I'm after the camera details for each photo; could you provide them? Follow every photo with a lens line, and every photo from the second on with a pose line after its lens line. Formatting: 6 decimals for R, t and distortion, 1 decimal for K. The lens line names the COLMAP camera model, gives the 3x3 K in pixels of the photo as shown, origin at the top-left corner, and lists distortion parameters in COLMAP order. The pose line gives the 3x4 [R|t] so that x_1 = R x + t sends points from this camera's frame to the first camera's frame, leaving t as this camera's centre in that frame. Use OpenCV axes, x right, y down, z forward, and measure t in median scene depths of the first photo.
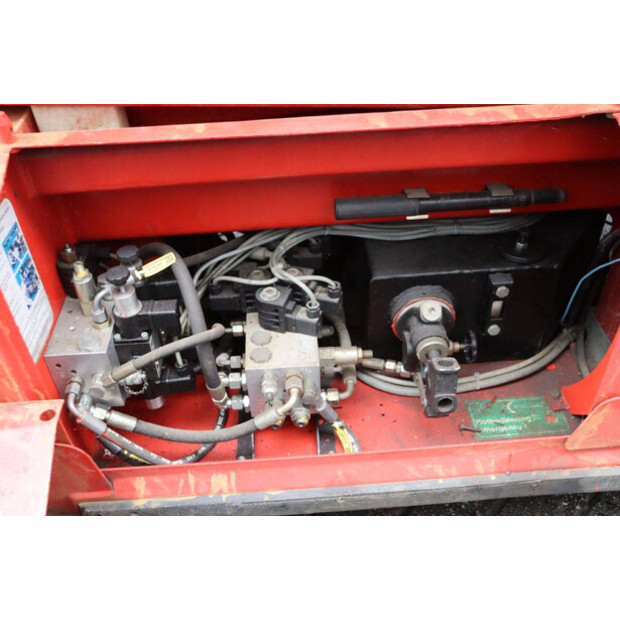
lens RADIAL K [[635.3, 0, 310.0], [0, 635.3, 310.0], [0, 0, 1]] dist [-0.058021, 0.014906]
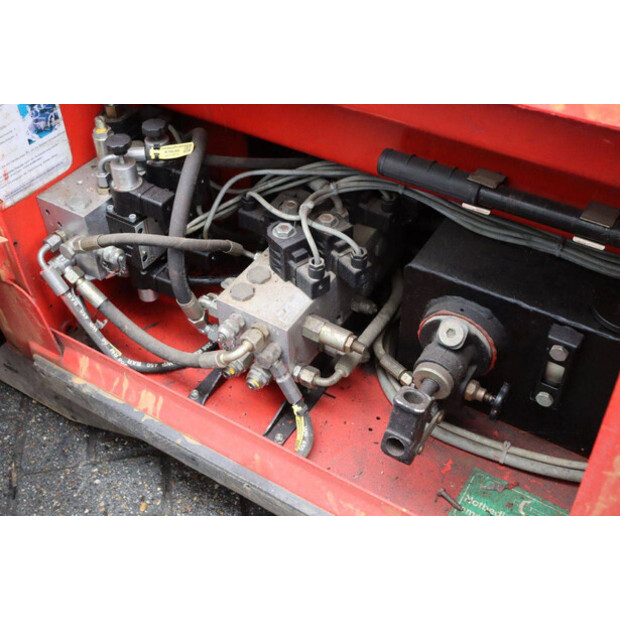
lens RADIAL K [[764.4, 0, 310.0], [0, 764.4, 310.0], [0, 0, 1]] dist [-0.004941, 0.017116]
pose [[0.814102, 0.416787, -0.404385, 0.428905], [-0.384769, 0.908694, 0.161950, -0.110236], [0.434961, 0.023751, 0.900136, 0.112631]]
